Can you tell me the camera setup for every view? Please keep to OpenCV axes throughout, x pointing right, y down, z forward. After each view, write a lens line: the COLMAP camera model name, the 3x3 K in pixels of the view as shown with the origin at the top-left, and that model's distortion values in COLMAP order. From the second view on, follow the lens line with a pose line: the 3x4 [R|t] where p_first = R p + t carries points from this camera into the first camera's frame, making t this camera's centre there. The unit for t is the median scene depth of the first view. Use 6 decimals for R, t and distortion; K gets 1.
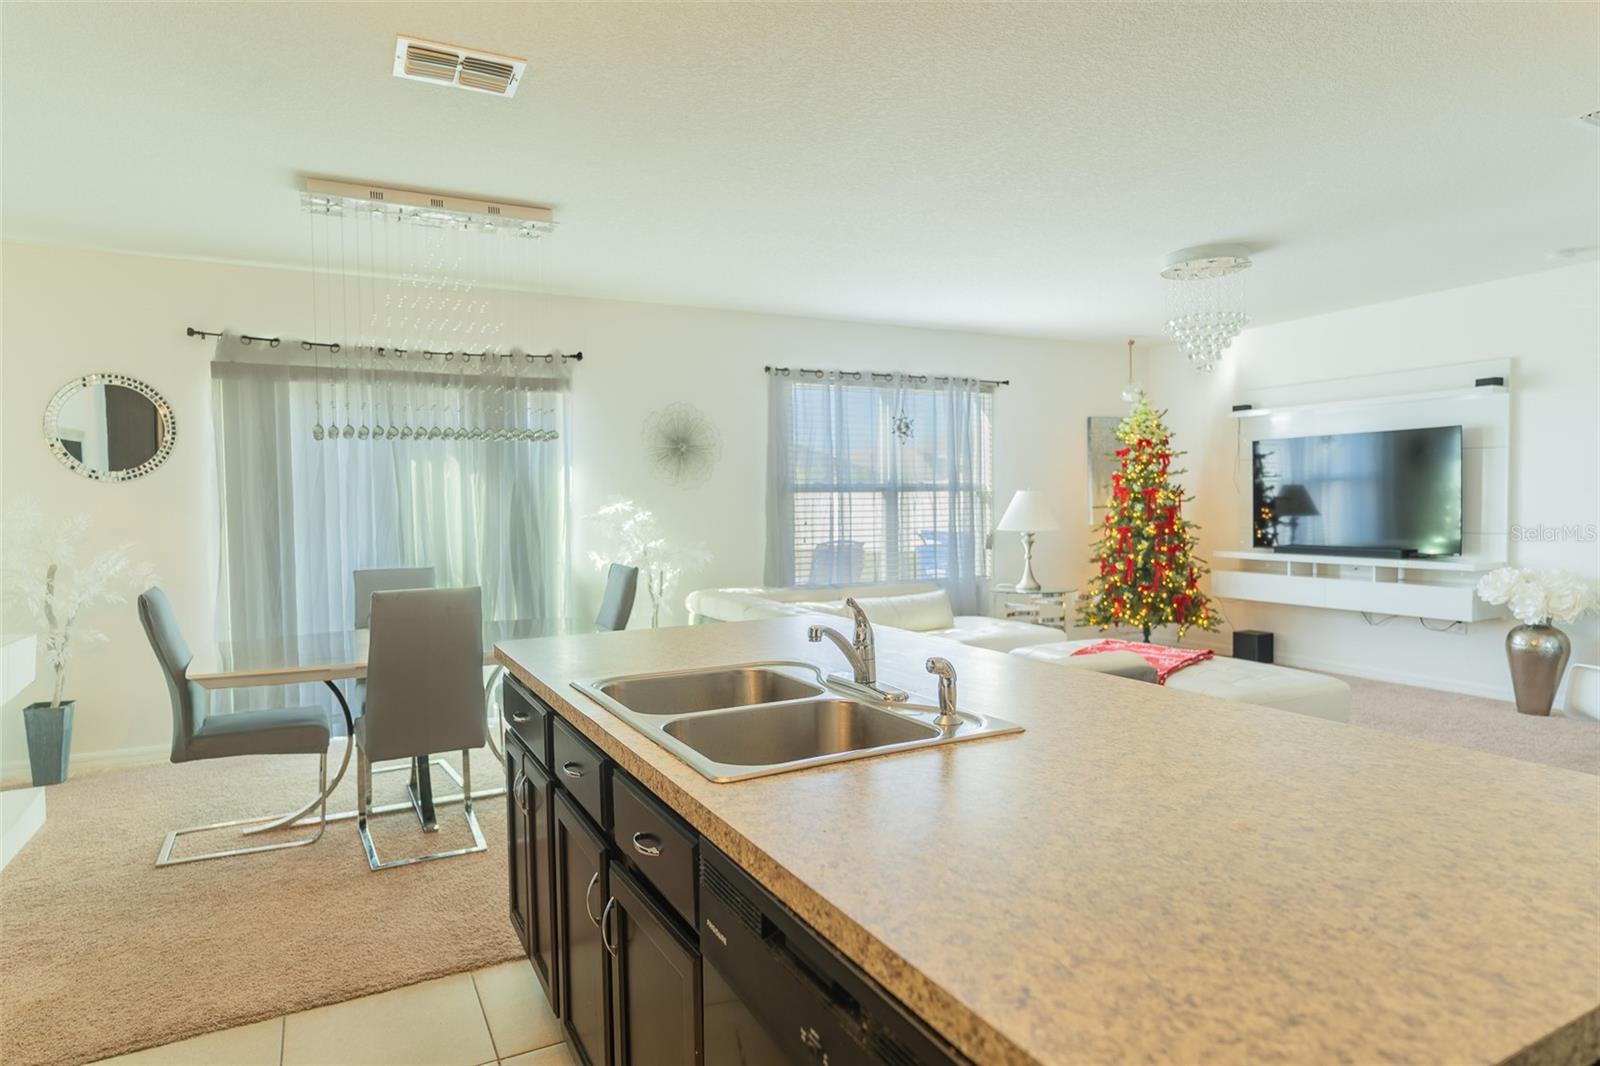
lens RADIAL K [[918.4, 0, 798.9], [0, 918.4, 531.3], [0, 0, 1]] dist [0.006779, 0.000559]
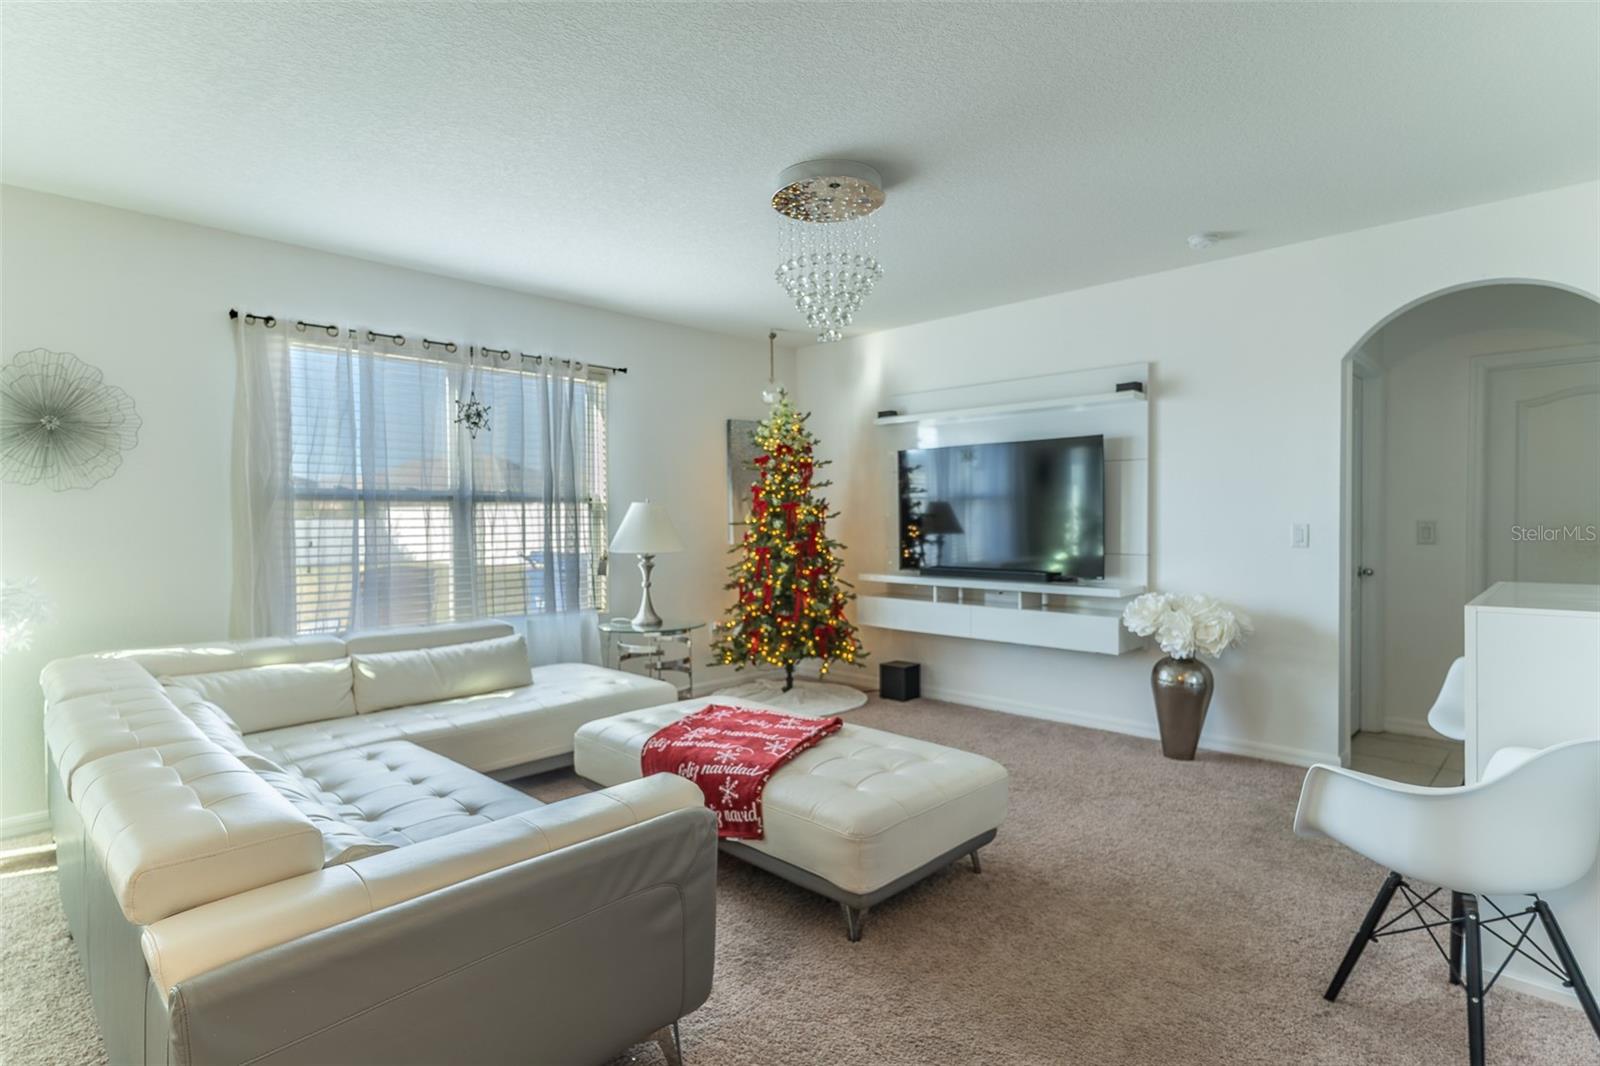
lens RADIAL K [[818.3, 0, 801.5], [0, 818.3, 530.6], [0, 0, 1]] dist [-0.001137, 0.000131]
pose [[0.948390, 0.002075, 0.317101, 0.151256], [0.003687, 0.999839, -0.017569, -0.006729], [-0.317086, 0.017831, 0.948229, 0.275456]]
